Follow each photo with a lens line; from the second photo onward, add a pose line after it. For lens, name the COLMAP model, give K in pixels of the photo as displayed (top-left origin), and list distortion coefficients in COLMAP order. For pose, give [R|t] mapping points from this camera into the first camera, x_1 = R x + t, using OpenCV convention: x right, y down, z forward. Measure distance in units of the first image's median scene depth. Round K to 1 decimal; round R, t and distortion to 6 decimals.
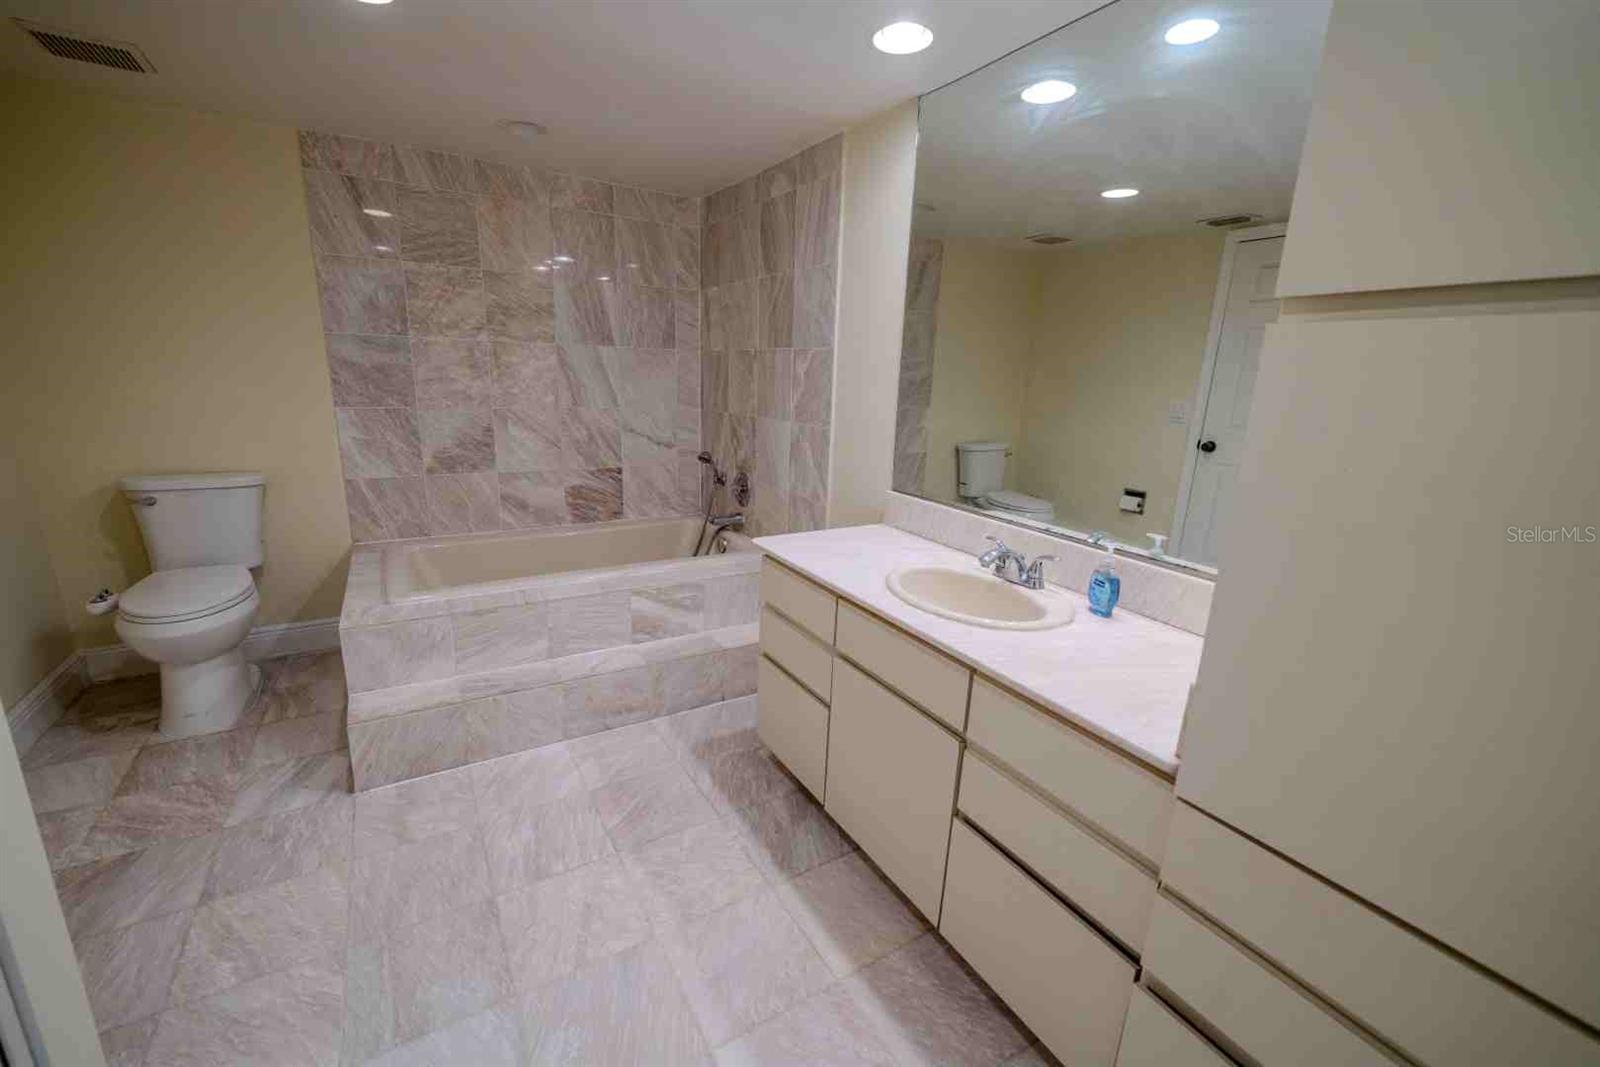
lens RADIAL K [[667.0, 0, 808.4], [0, 667.0, 540.2], [0, 0, 1]] dist [-0.000074, 0.000101]
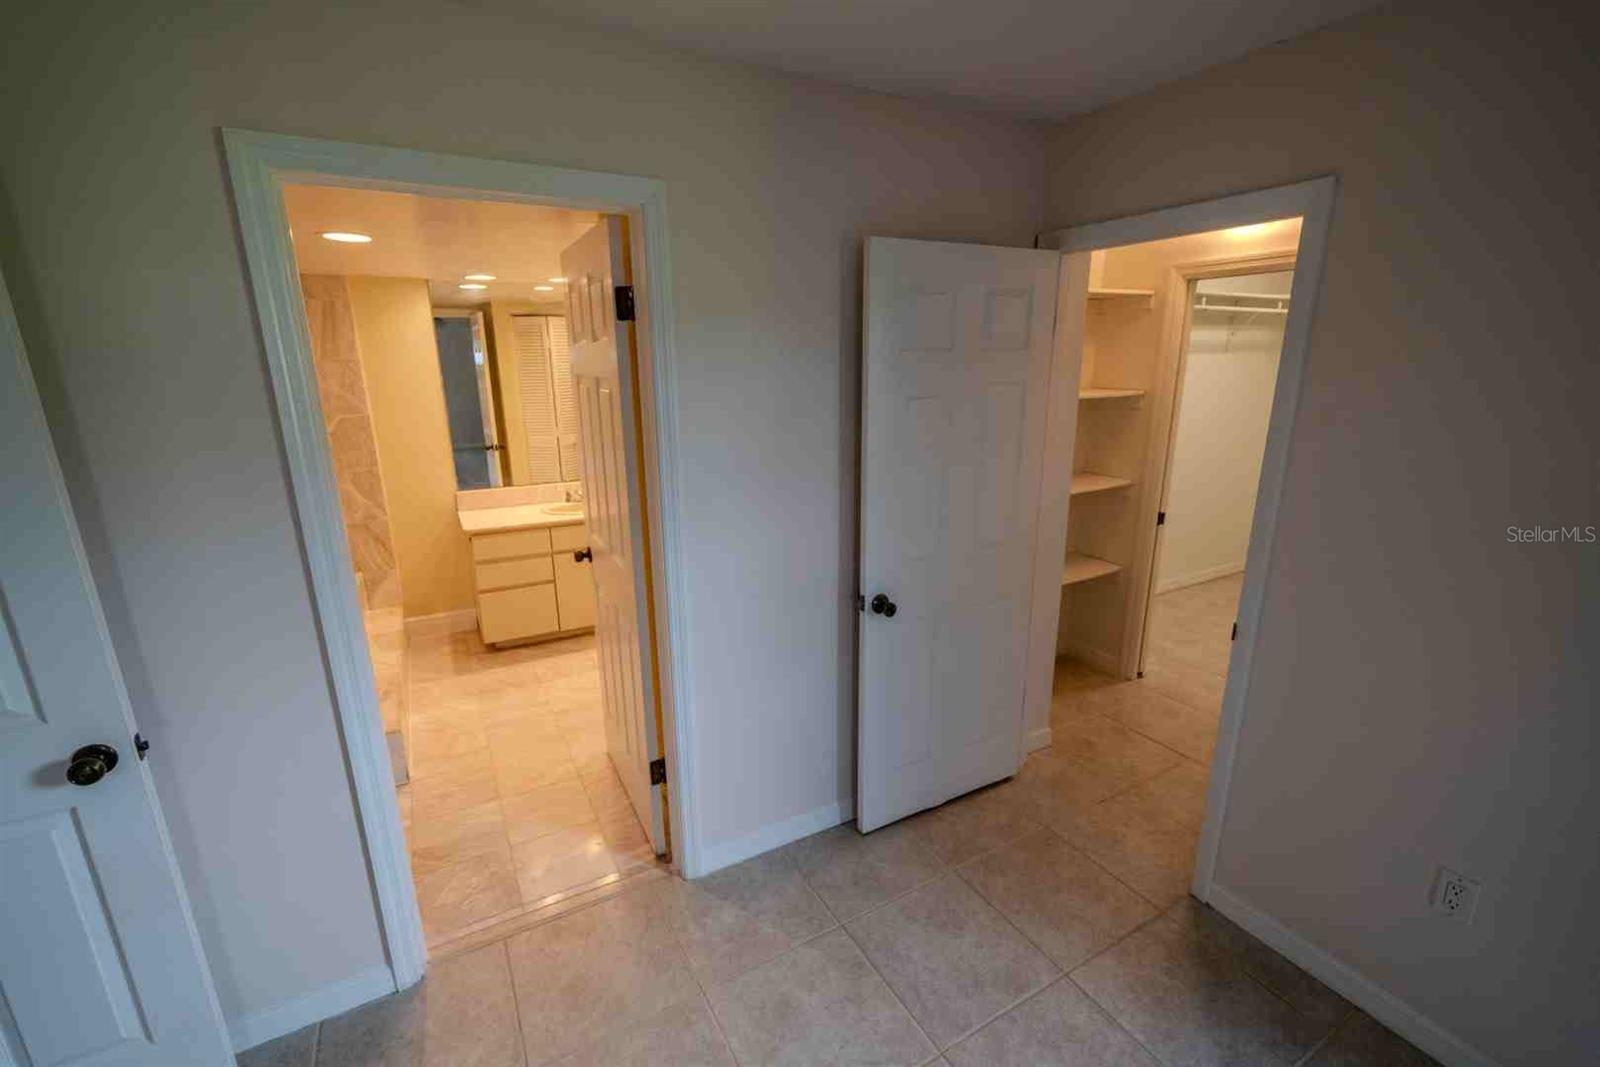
lens RADIAL K [[667.0, 0, 800.0], [0, 667.0, 539.5], [0, 0, 1]] dist [-0.000074, 0.000101]
pose [[0.042248, -0.293133, 0.955138, -1.500872], [0.258316, 0.926691, 0.272976, -0.197560], [-0.965136, 0.235195, 0.114872, -0.034665]]
